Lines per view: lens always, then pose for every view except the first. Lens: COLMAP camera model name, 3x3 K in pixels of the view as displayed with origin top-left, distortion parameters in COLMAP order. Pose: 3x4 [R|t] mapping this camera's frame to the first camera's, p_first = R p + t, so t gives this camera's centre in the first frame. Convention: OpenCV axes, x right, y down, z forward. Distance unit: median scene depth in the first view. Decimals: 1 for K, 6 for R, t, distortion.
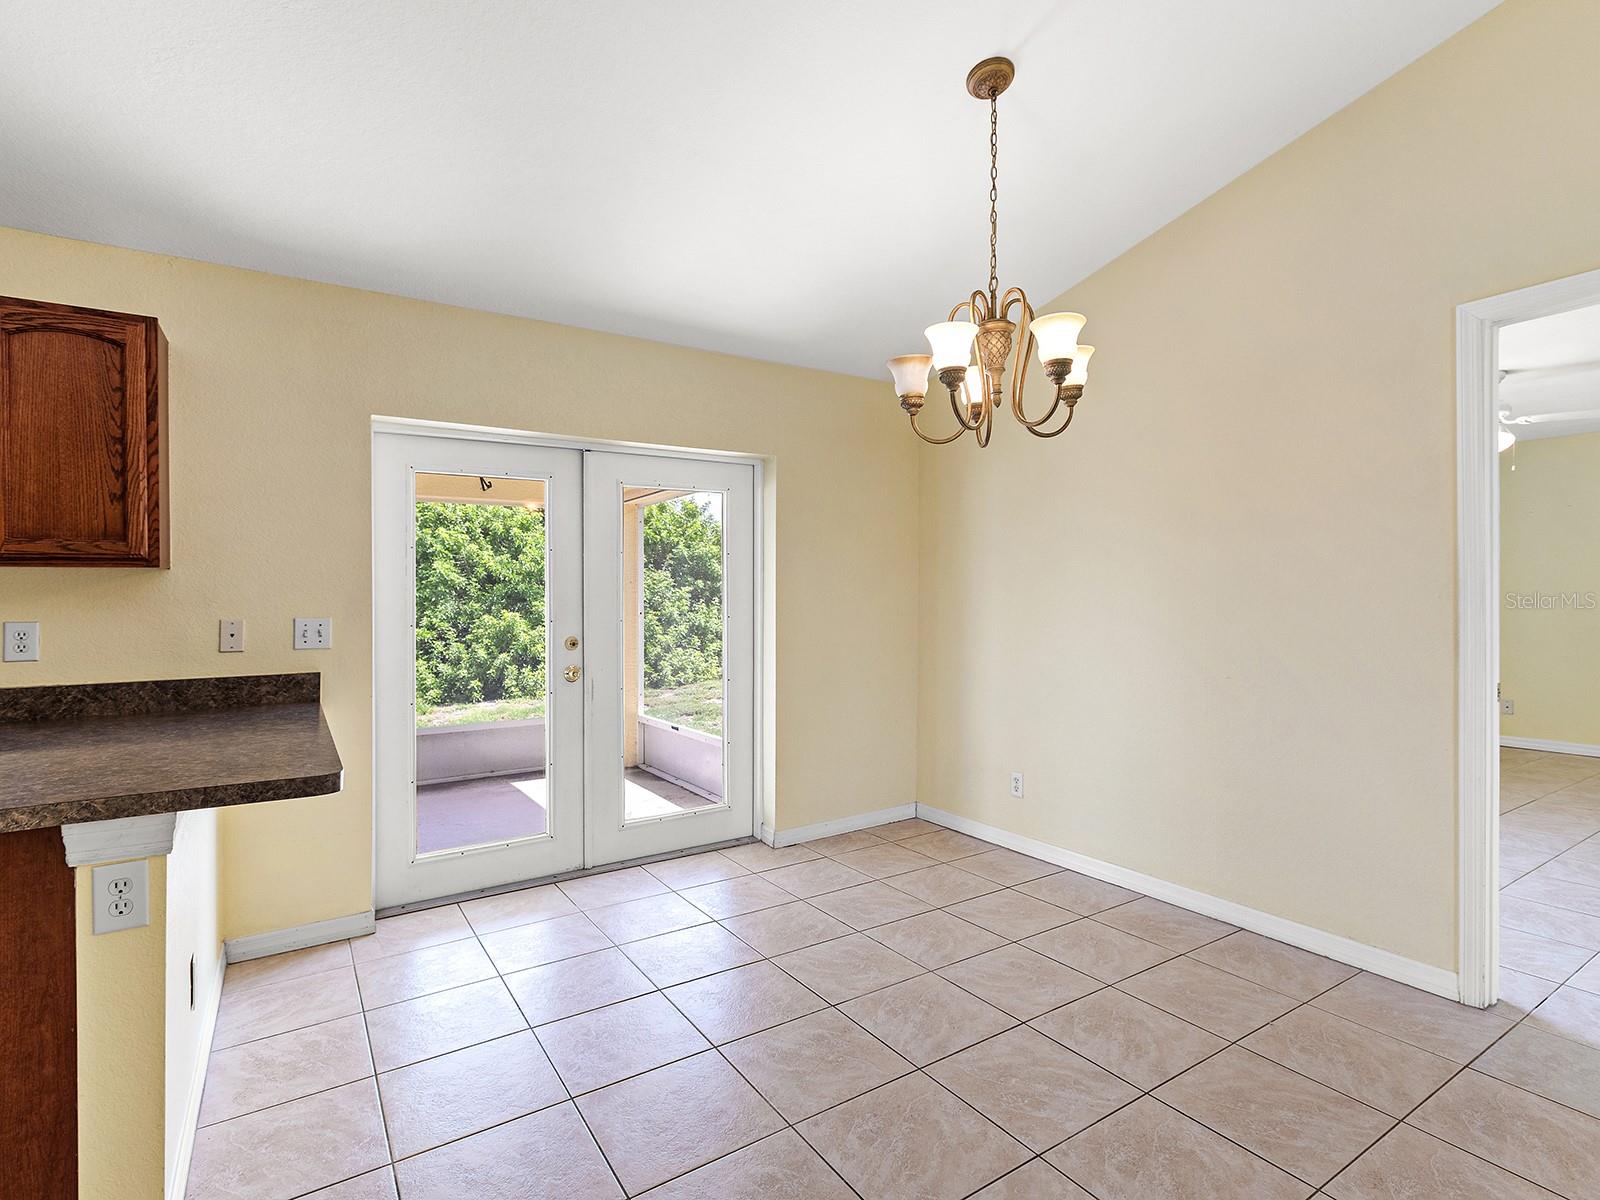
lens RADIAL K [[801.1, 0, 804.7], [0, 801.1, 608.2], [0, 0, 1]] dist [0.005447, 0.000085]
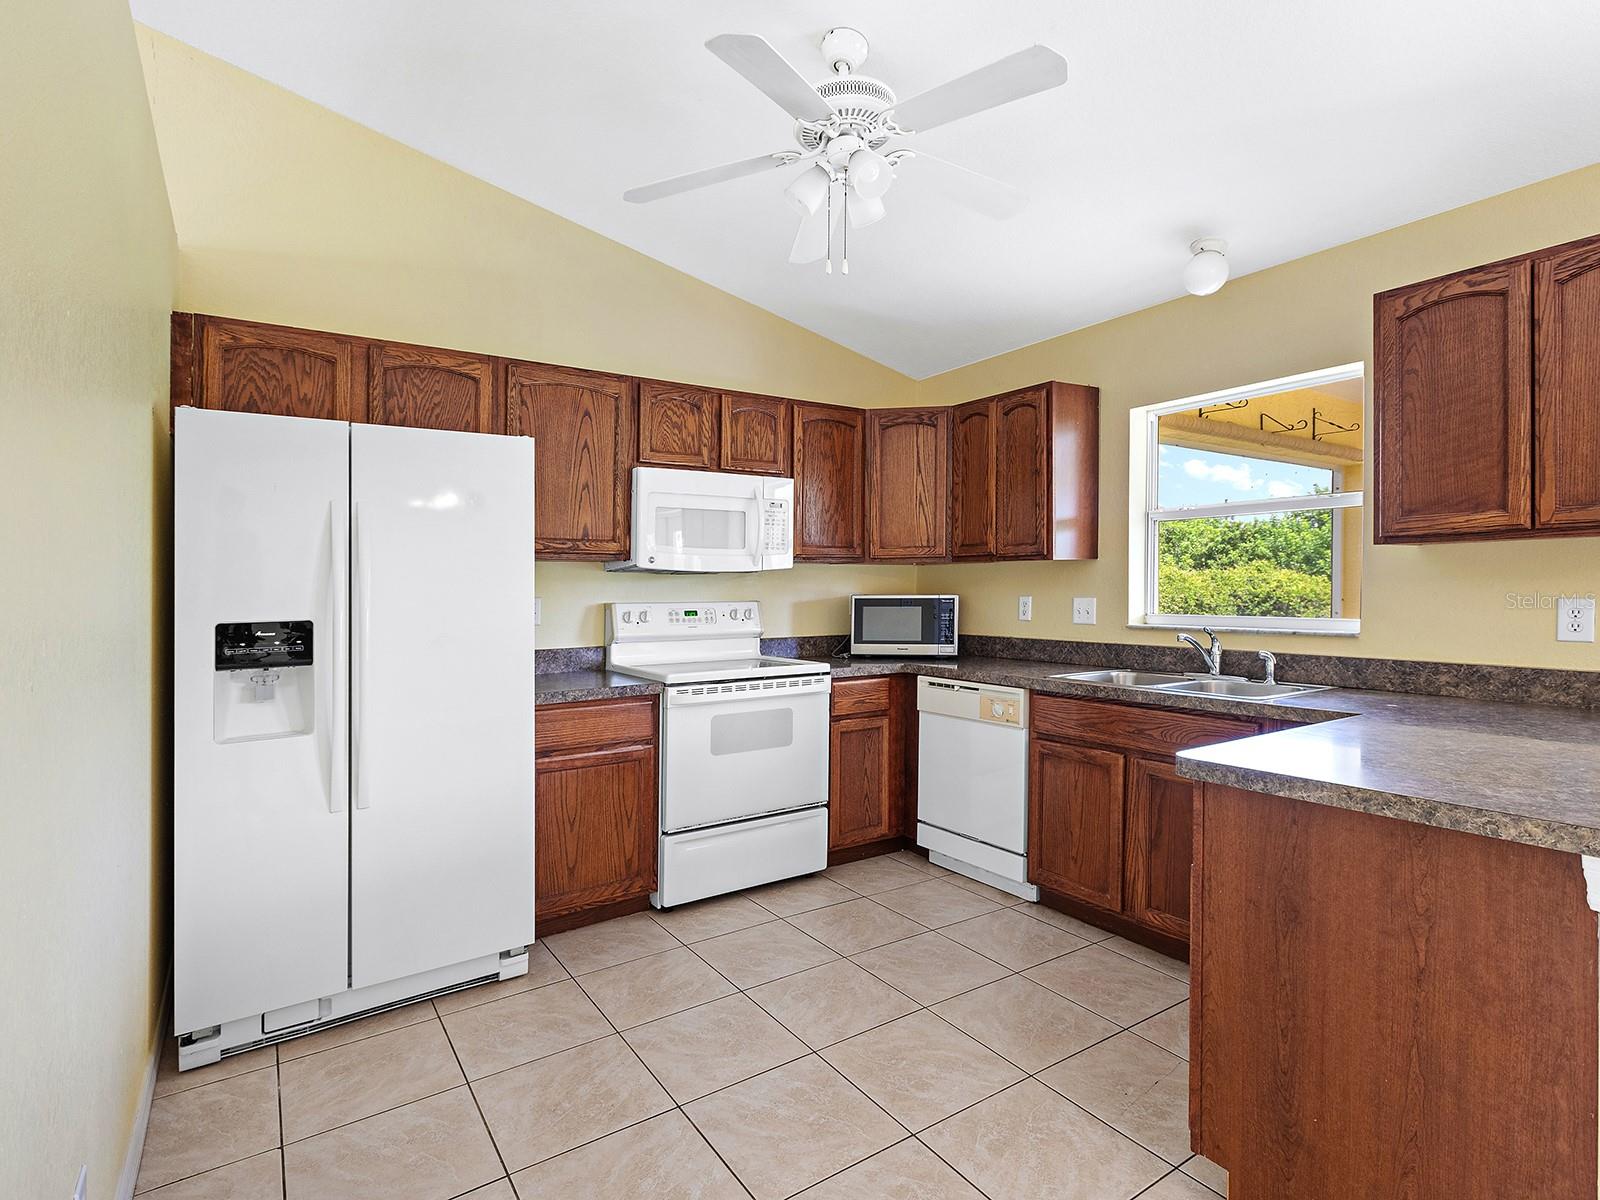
lens RADIAL K [[814.0, 0, 809.3], [0, 814.0, 583.7], [0, 0, 1]] dist [0.000213, 0.000090]
pose [[0.019342, 0.006528, -0.999792, -0.069304], [-0.006866, 0.999956, 0.006397, -0.000249], [0.999789, 0.006741, 0.019386, 0.112121]]
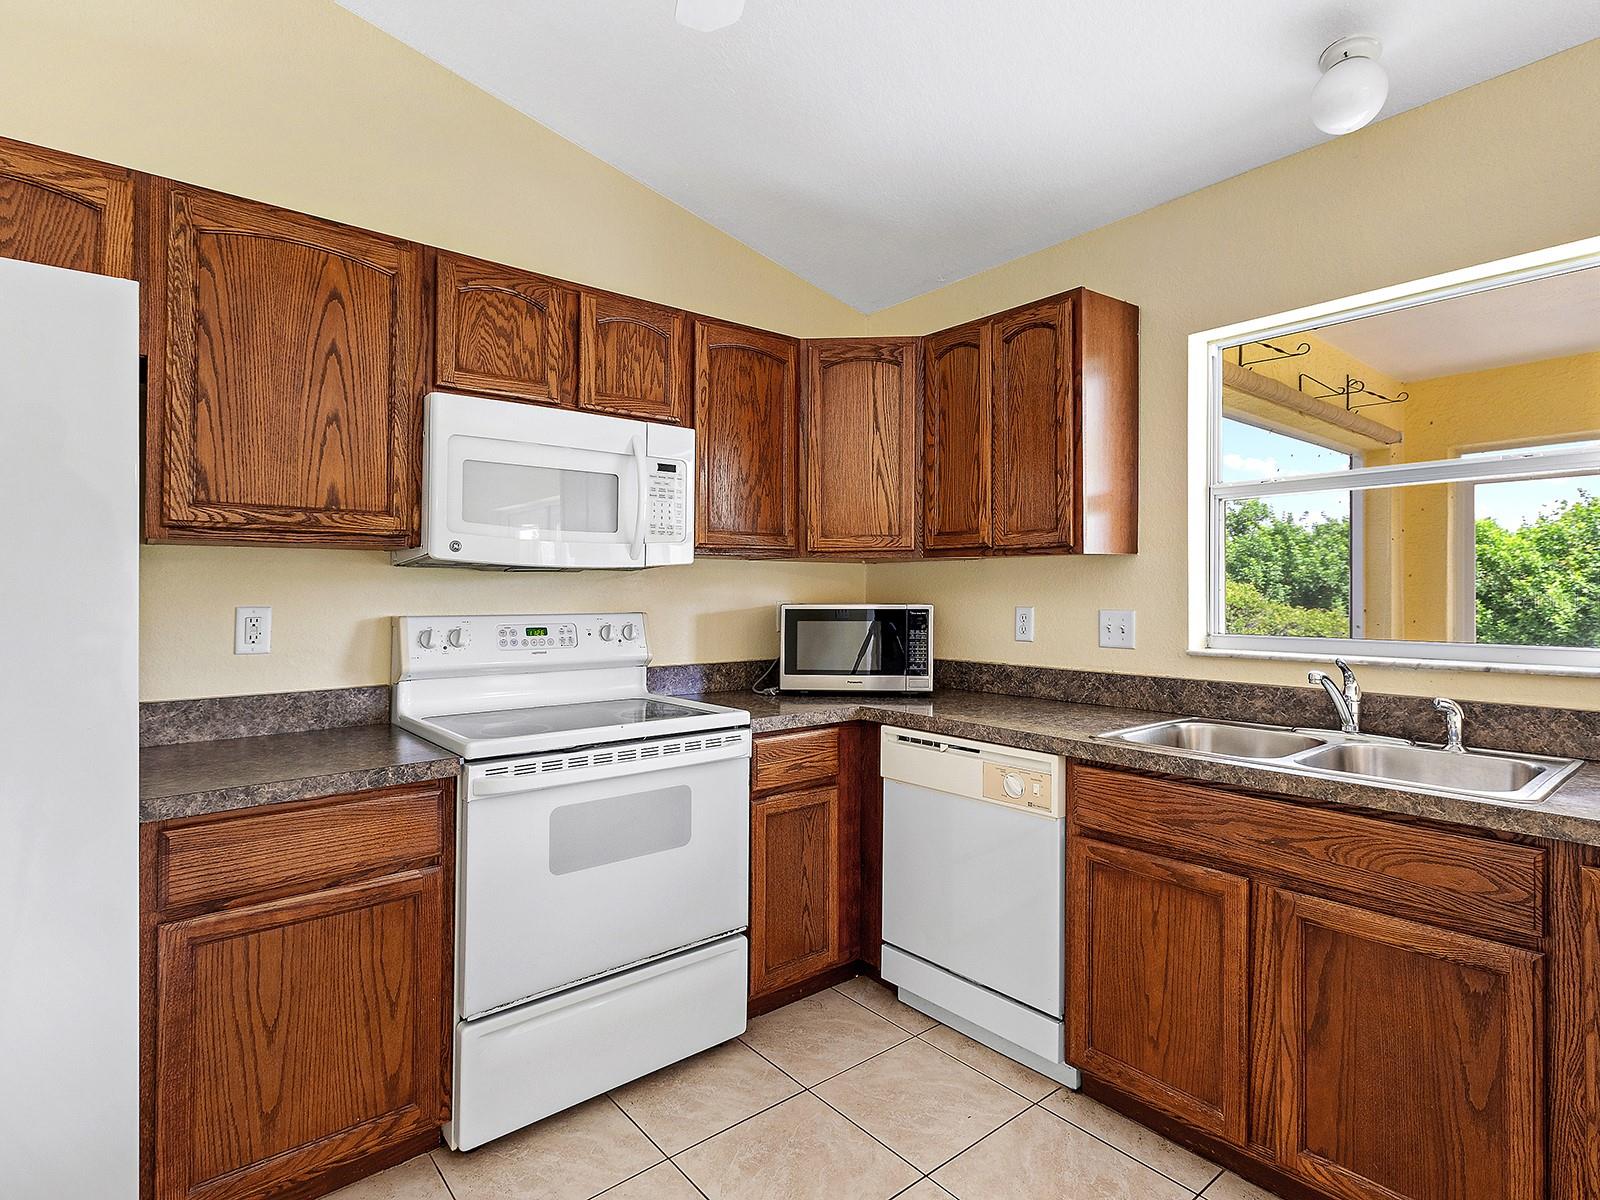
lens RADIAL K [[803.2, 0, 803.8], [0, 803.2, 590.4], [0, 0, 1]] dist [0.002490, -0.000428]
pose [[0.117848, 0.008727, -0.992993, -0.541361], [-0.011236, 0.999909, 0.007454, 0.003775], [0.992968, 0.010279, 0.117935, 0.128086]]
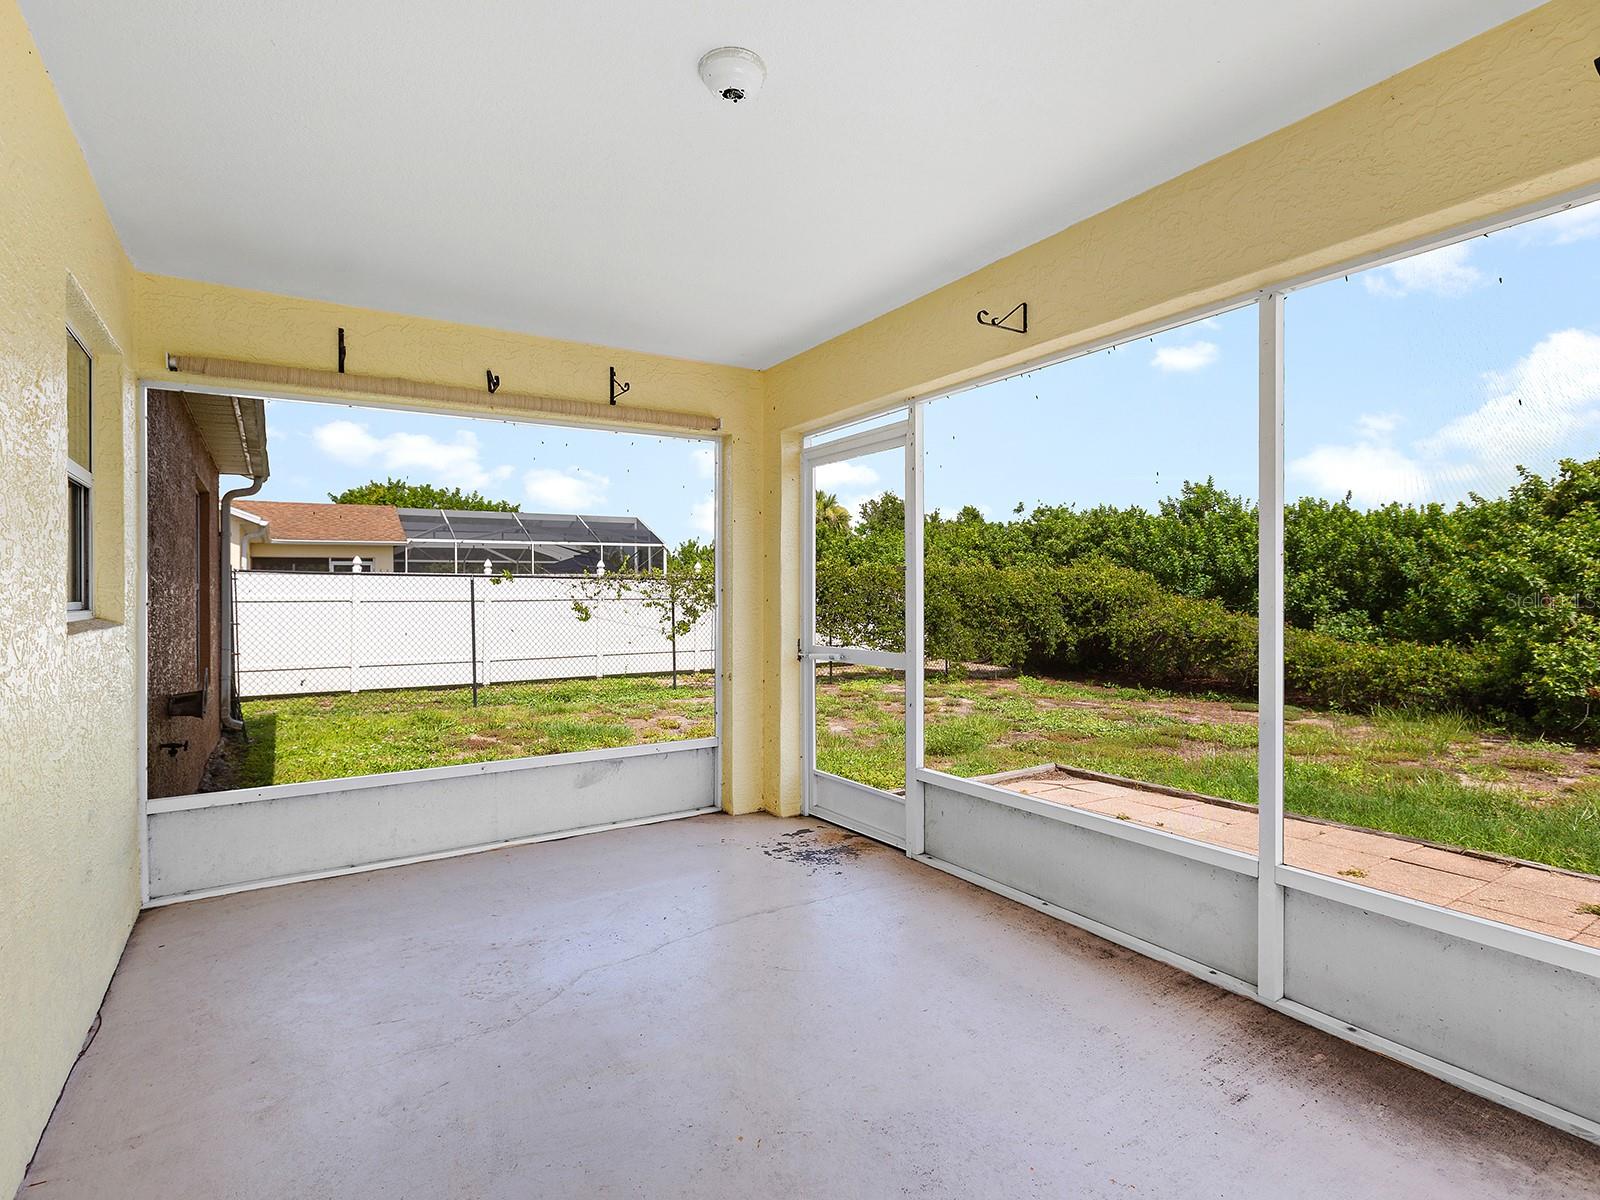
lens RADIAL K [[809.3, 0, 810.4], [0, 809.3, 597.9], [0, 0, 1]] dist [0.000659, 0.001916]
pose [[0.003070, 0.019326, -0.999809, -0.316127], [-0.003391, 0.999808, 0.019316, 0.028418], [0.999990, 0.003331, 0.003135, 1.669039]]
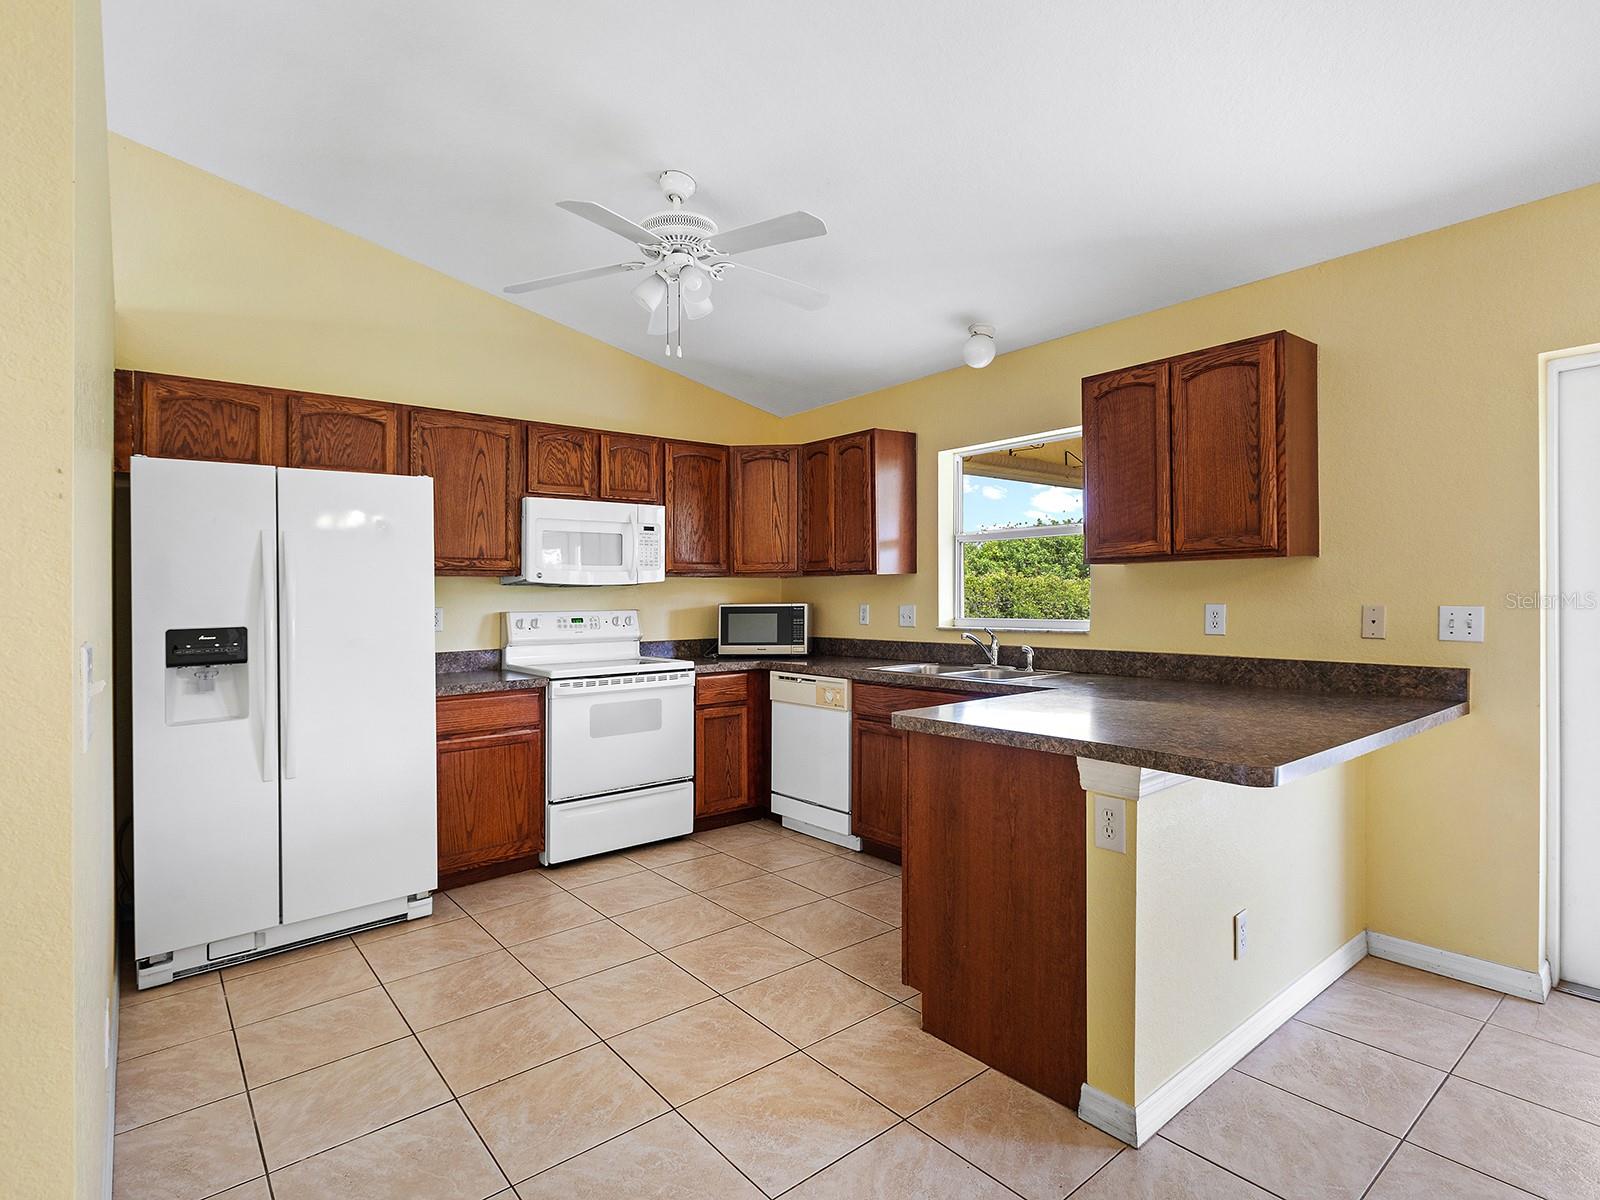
lens RADIAL K [[809.3, 0, 810.4], [0, 809.3, 597.9], [0, 0, 1]] dist [0.000659, 0.001916]
pose [[0.118247, 0.013000, -0.992899, 0.195615], [-0.002766, 0.999915, 0.012762, -0.006600], [0.992980, 0.001237, 0.118273, 0.209438]]
